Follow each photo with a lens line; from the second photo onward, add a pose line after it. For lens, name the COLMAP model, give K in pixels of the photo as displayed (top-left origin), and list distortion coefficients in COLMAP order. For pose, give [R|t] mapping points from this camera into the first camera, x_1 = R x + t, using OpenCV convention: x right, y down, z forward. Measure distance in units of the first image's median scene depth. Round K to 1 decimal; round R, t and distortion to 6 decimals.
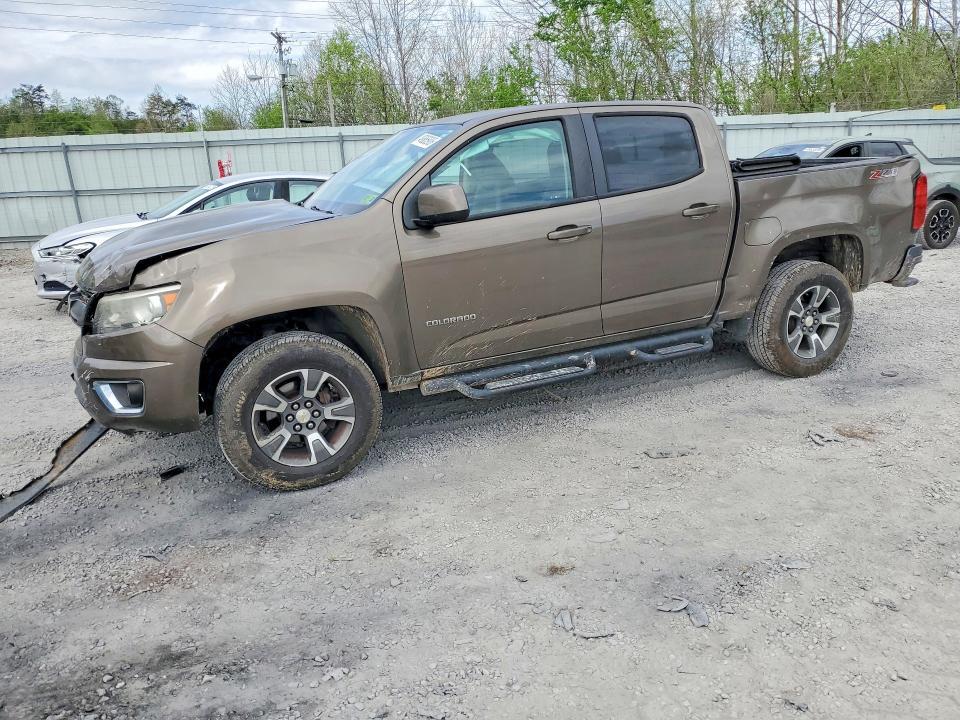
lens RADIAL K [[762.8, 0, 478.9], [0, 762.8, 384.4], [0, 0, 1]] dist [0.153276, -0.187924]
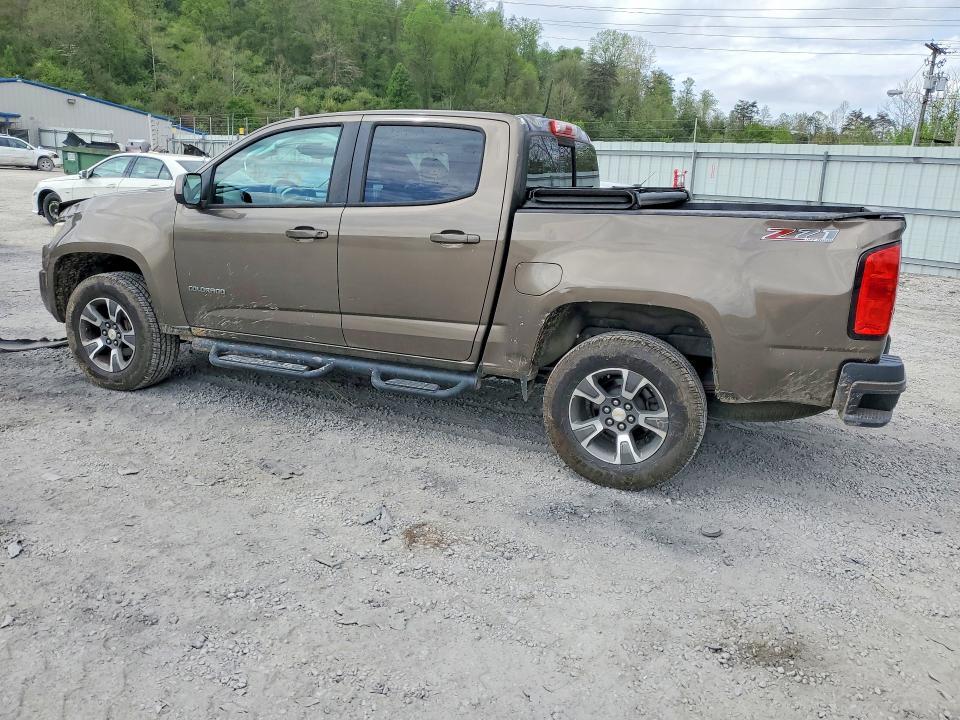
lens RADIAL K [[752.5, 0, 479.4], [0, 752.5, 359.6], [0, 0, 1]] dist [-0.028599, 0.049558]
pose [[0.639951, 0.256163, -0.724461, 0.363991], [-0.279944, 0.955727, 0.090648, -0.068443], [0.715607, 0.144798, 0.683330, 0.182231]]
